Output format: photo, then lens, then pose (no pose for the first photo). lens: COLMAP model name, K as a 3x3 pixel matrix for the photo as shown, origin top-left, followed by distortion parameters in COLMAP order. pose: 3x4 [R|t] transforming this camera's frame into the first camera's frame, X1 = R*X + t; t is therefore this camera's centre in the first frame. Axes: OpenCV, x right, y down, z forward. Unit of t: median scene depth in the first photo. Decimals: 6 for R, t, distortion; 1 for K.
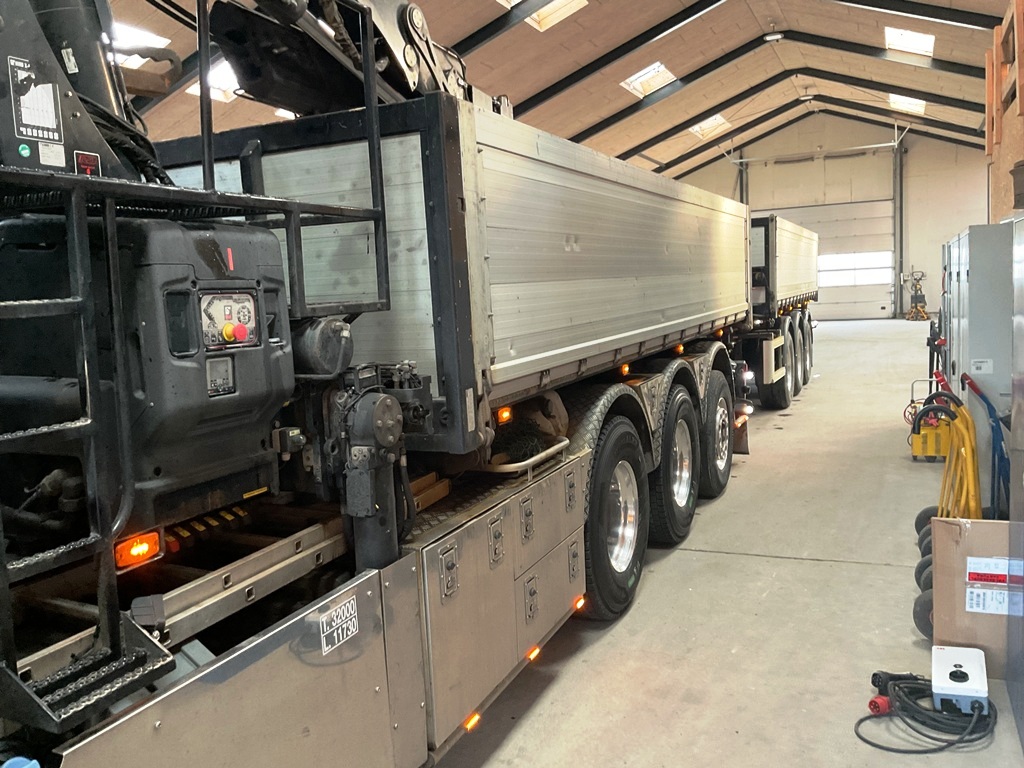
lens RADIAL K [[844.4, 0, 509.8], [0, 844.4, 380.5], [0, 0, 1]] dist [0.096247, -0.184062]
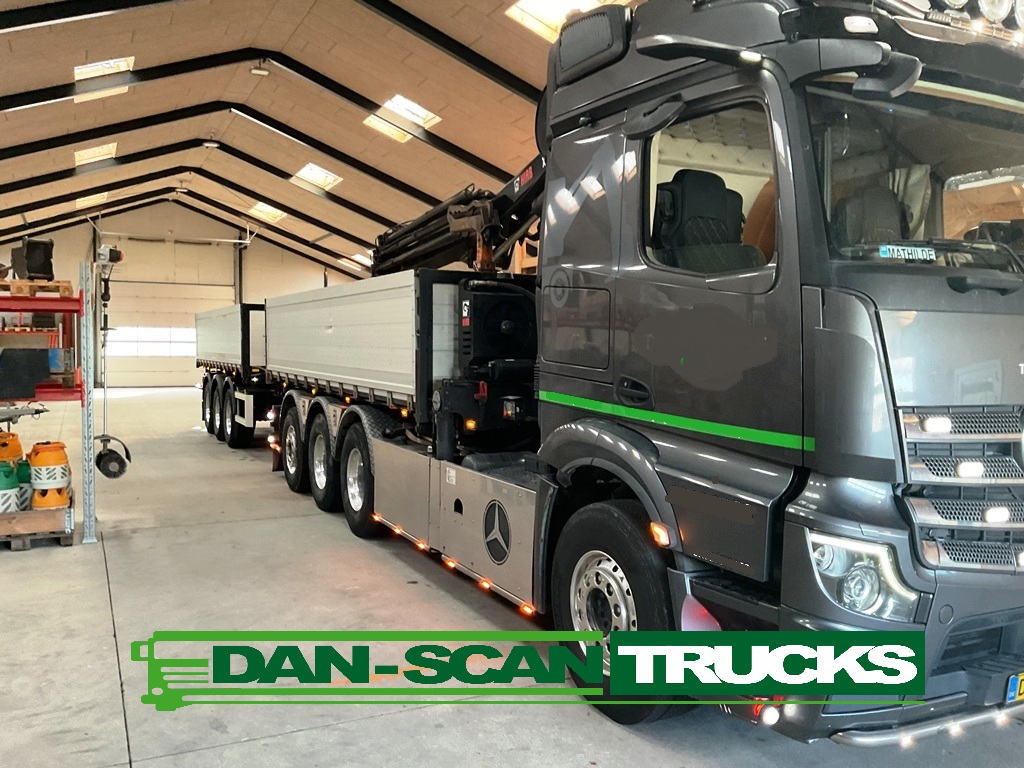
lens RADIAL K [[844.4, 0, 509.8], [0, 844.4, 380.5], [0, 0, 1]] dist [0.096247, -0.184062]
pose [[0.623639, 0.024040, 0.781342, -1.520349], [0.043192, 0.996940, -0.065148, 0.079597], [-0.780518, 0.074377, 0.620693, -0.140865]]
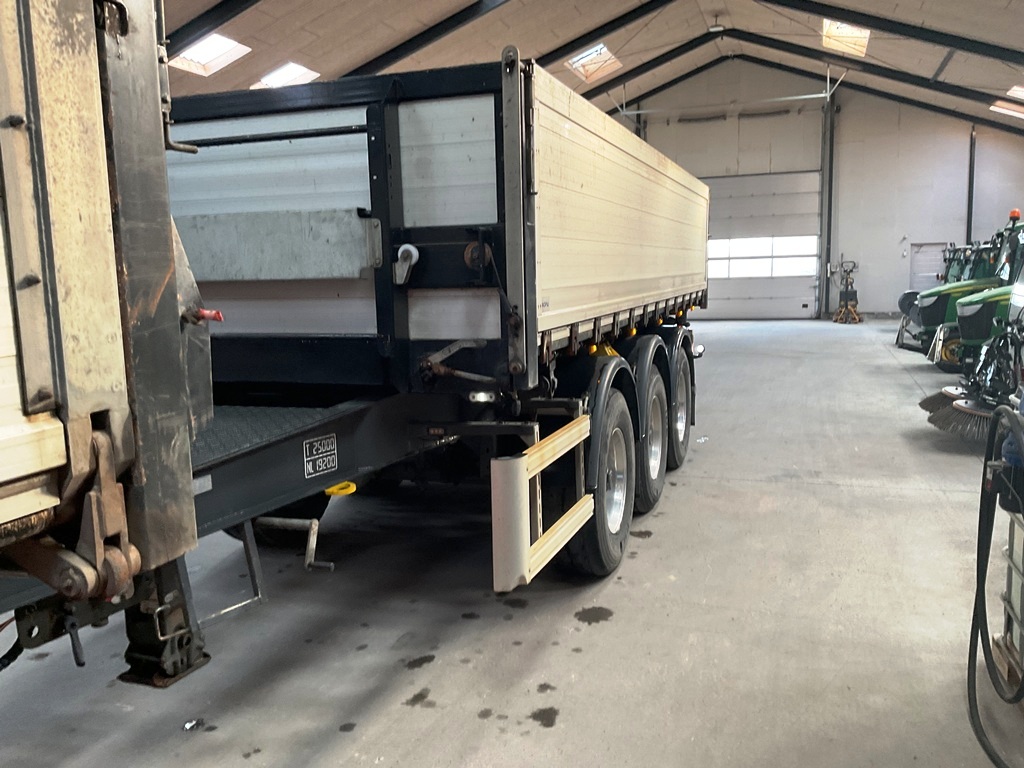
lens RADIAL K [[844.4, 0, 509.8], [0, 844.4, 380.5], [0, 0, 1]] dist [0.096247, -0.184062]
pose [[0.996068, 0.013340, 0.087583, 0.587898], [-0.015195, 0.999673, 0.020557, -0.175088], [-0.087280, -0.021807, 0.995945, 1.454242]]
